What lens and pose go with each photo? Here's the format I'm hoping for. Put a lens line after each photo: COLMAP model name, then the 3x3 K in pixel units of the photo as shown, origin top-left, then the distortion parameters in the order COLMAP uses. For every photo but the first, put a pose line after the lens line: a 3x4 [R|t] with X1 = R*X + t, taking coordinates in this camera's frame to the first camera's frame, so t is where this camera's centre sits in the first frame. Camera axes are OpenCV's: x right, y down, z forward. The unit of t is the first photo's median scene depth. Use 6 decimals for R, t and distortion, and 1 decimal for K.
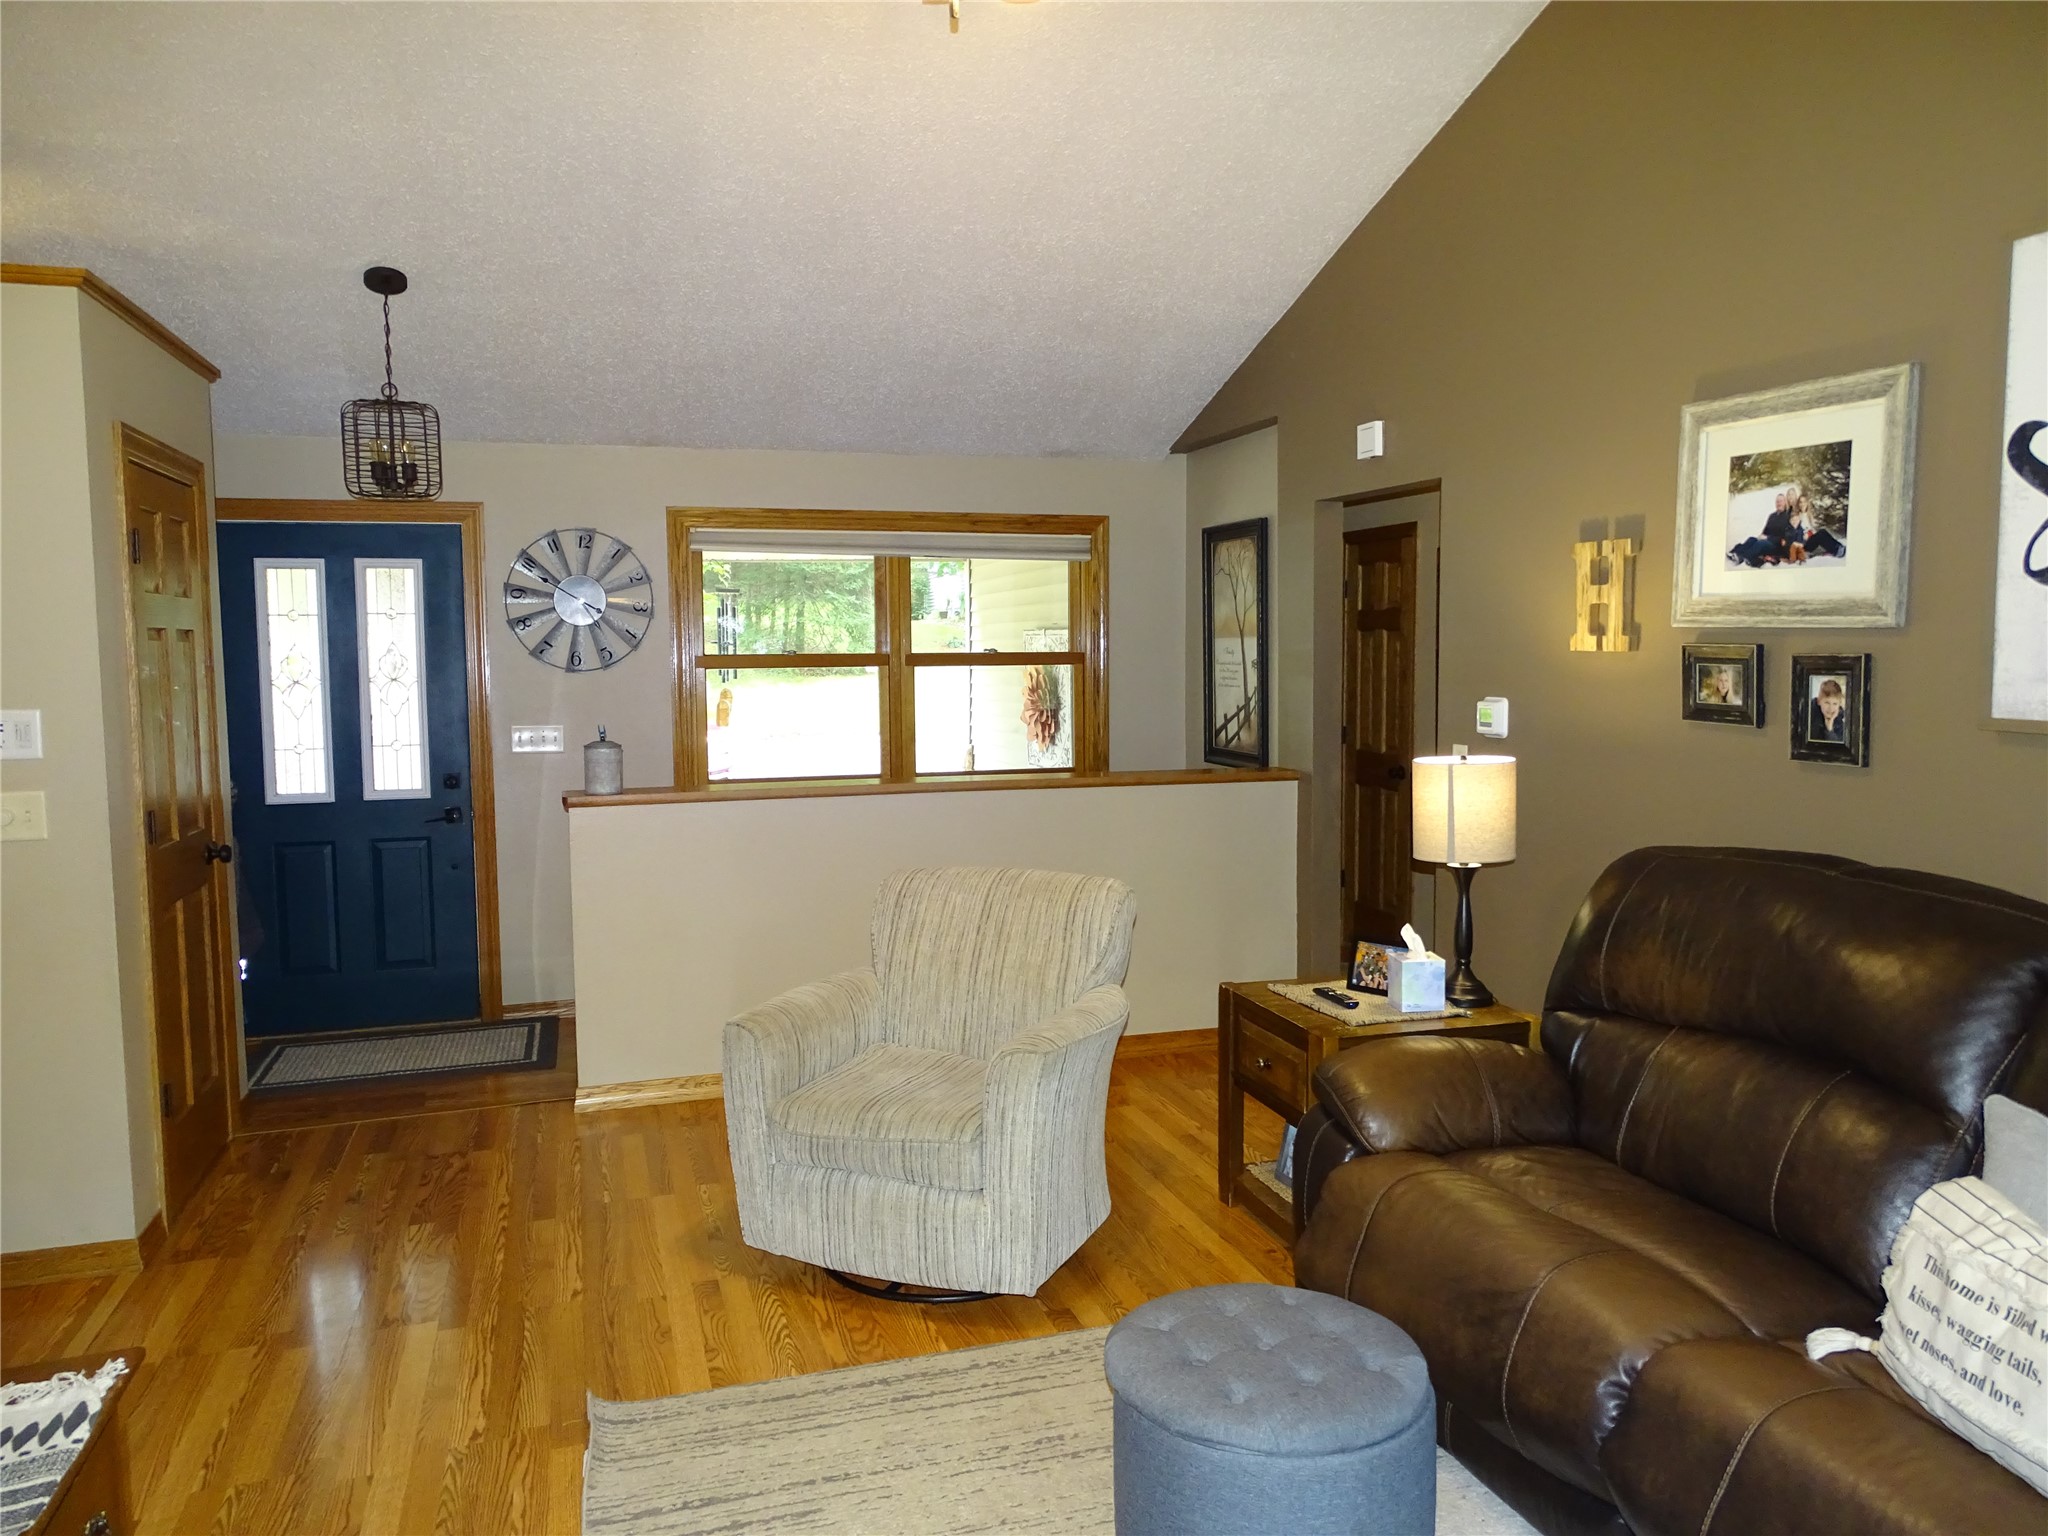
lens RADIAL K [[1460.7, 0, 1034.4], [0, 1460.7, 759.6], [0, 0, 1]] dist [-0.000322, 0.013121]
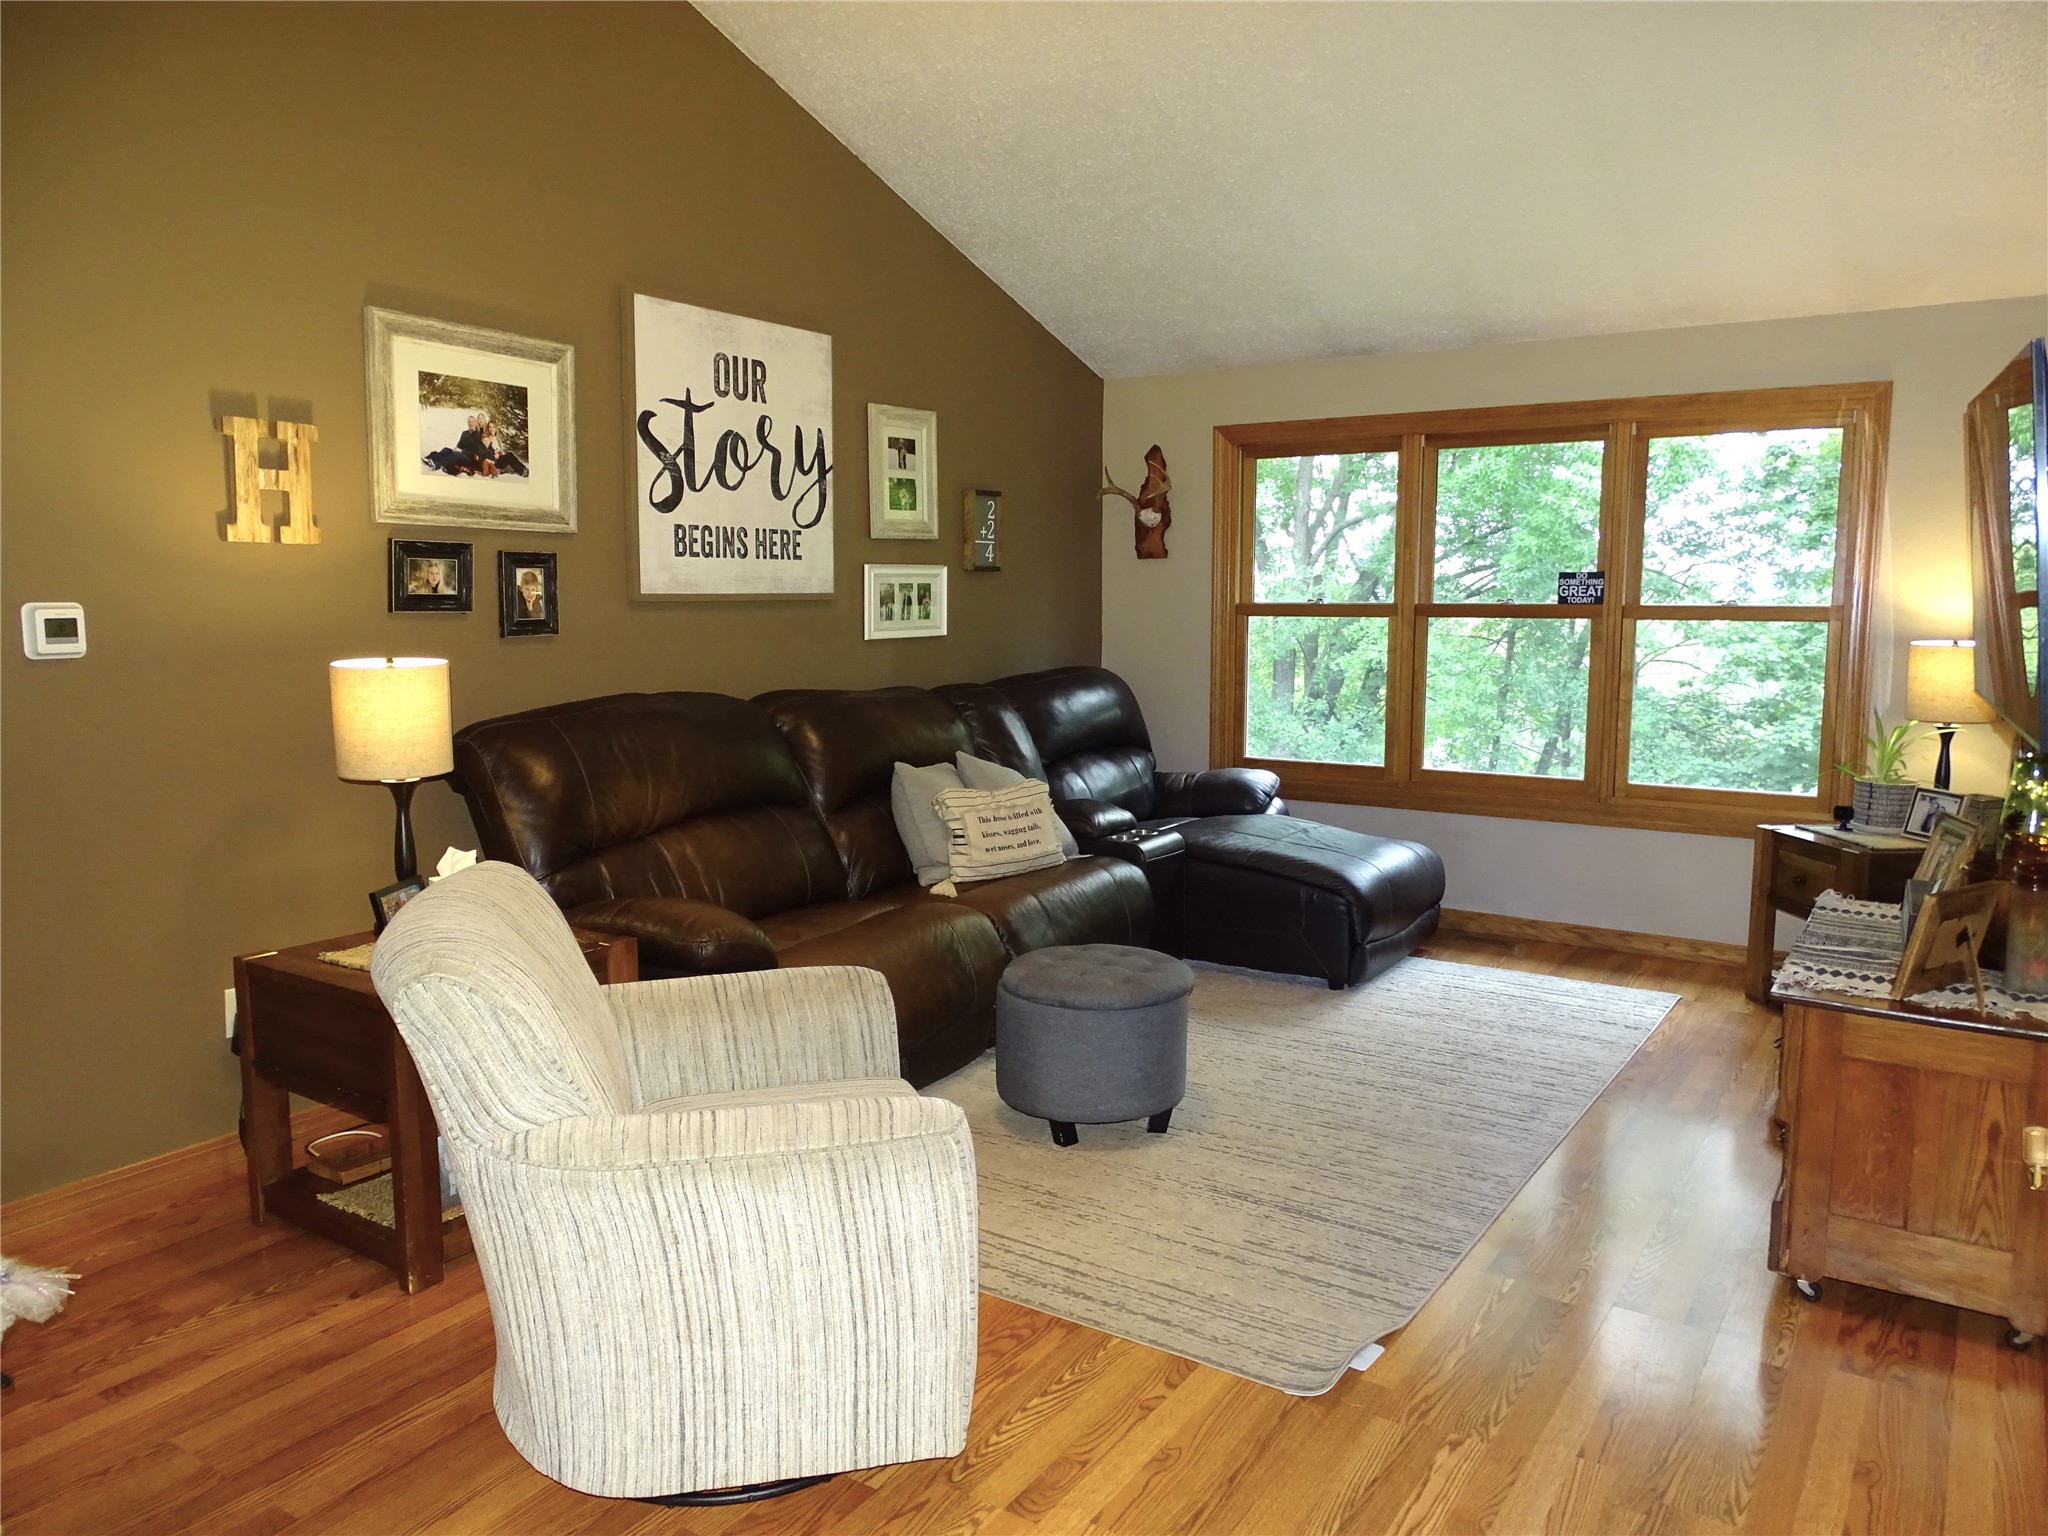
lens RADIAL K [[1448.5, 0, 1032.0], [0, 1448.5, 771.1], [0, 0, 1]] dist [0.006891, -0.007372]
pose [[-0.624730, -0.090156, 0.775619, -0.720045], [0.067523, 0.983354, 0.168690, -0.064147], [-0.777916, 0.157758, -0.608243, 1.398712]]
